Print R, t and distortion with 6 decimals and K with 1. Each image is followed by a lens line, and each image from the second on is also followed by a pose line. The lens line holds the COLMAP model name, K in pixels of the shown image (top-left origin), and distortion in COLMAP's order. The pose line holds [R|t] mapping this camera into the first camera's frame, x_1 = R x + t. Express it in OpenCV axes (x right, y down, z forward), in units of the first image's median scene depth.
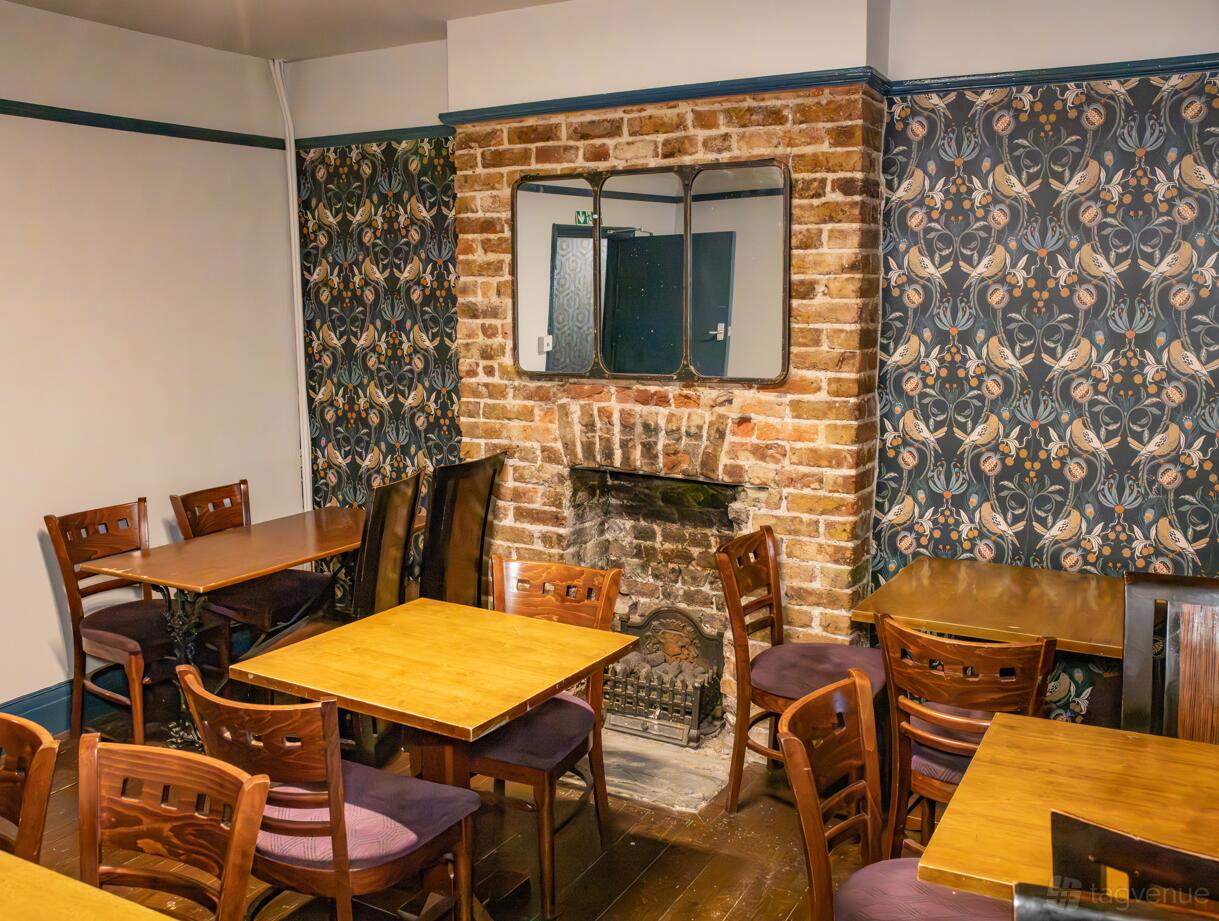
lens RADIAL K [[1034.7, 0, 609.5], [0, 1034.7, 460.5], [0, 0, 1]] dist [-0.210135, 0.544677]
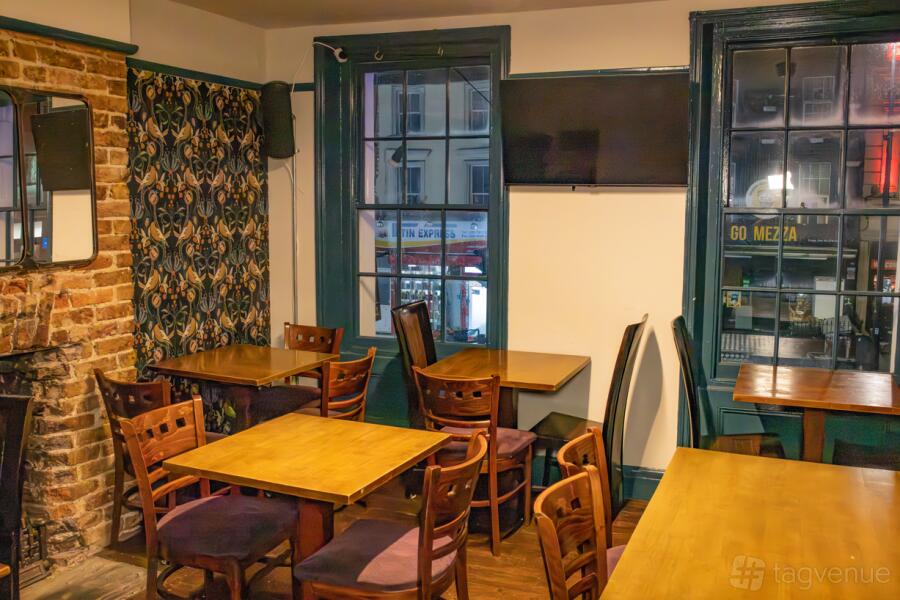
lens RADIAL K [[1036.0, 0, 450.0], [0, 1036.0, 300.0], [0, 0, 1]] dist [0.310912, 0.016444]
pose [[-0.110339, -0.099573, 0.988894, -1.363415], [0.172893, 0.977876, 0.117755, -0.117317], [-0.978741, 0.183966, -0.090682, 0.709723]]
